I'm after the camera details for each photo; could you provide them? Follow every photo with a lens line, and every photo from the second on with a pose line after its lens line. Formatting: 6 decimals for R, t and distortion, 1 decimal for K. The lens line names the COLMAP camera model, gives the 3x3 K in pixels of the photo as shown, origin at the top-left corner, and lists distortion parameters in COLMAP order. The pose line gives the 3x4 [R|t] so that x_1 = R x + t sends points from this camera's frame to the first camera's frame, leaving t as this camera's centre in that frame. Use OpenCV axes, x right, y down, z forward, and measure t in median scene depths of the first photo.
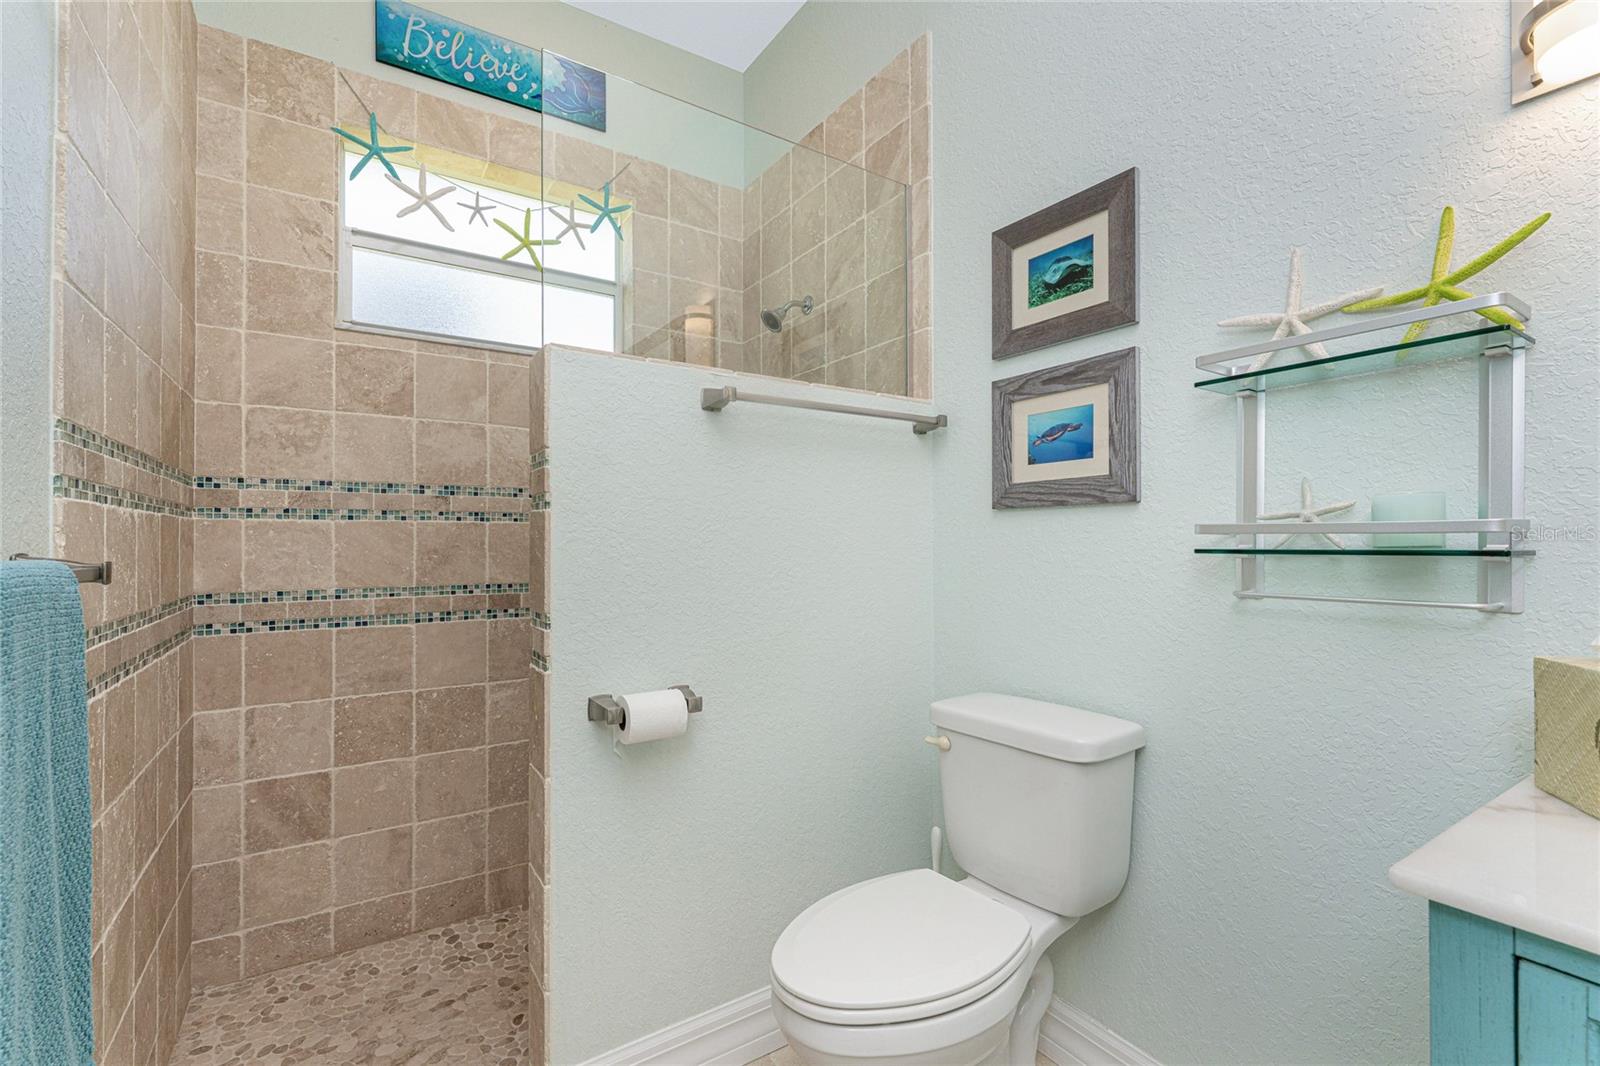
lens RADIAL K [[678.4, 0, 803.6], [0, 678.4, 535.0], [0, 0, 1]] dist [-0.000454, -0.000845]
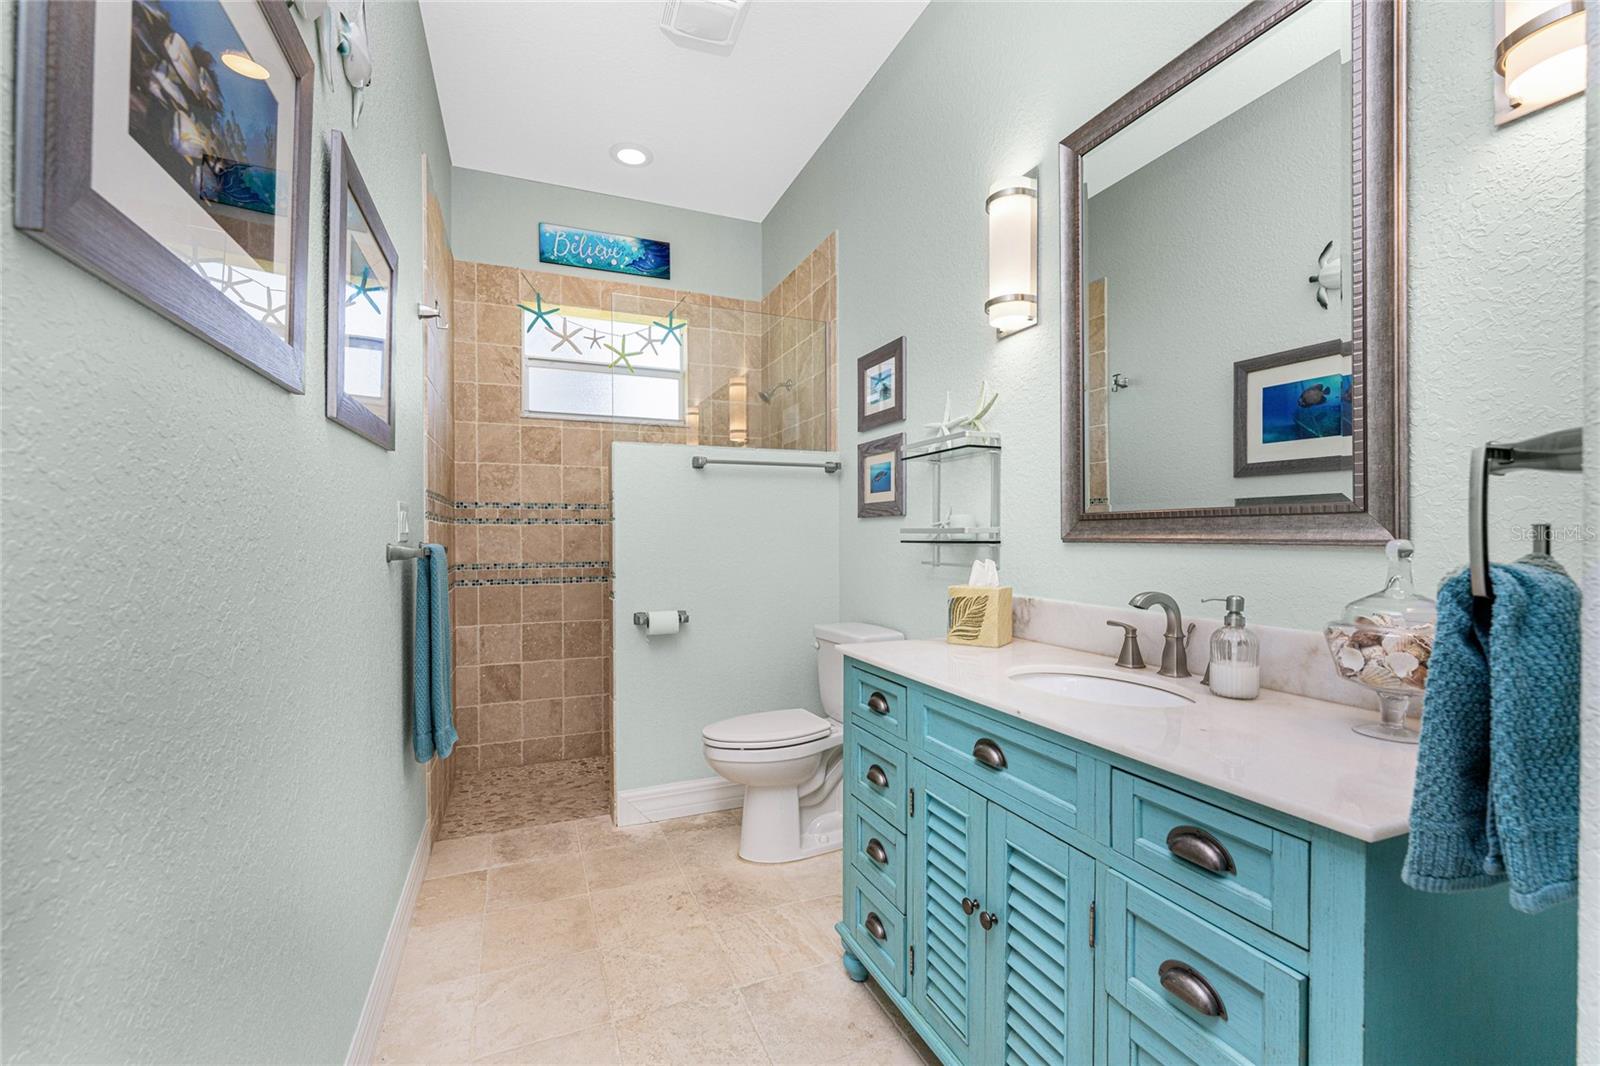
lens RADIAL K [[678.4, 0, 797.0], [0, 678.4, 534.9], [0, 0, 1]] dist [-0.000454, -0.000845]
pose [[0.977274, -0.001533, -0.211973, 0.412094], [0.004066, 0.999925, 0.011513, -0.012662], [0.211940, -0.012113, 0.977208, -0.615395]]
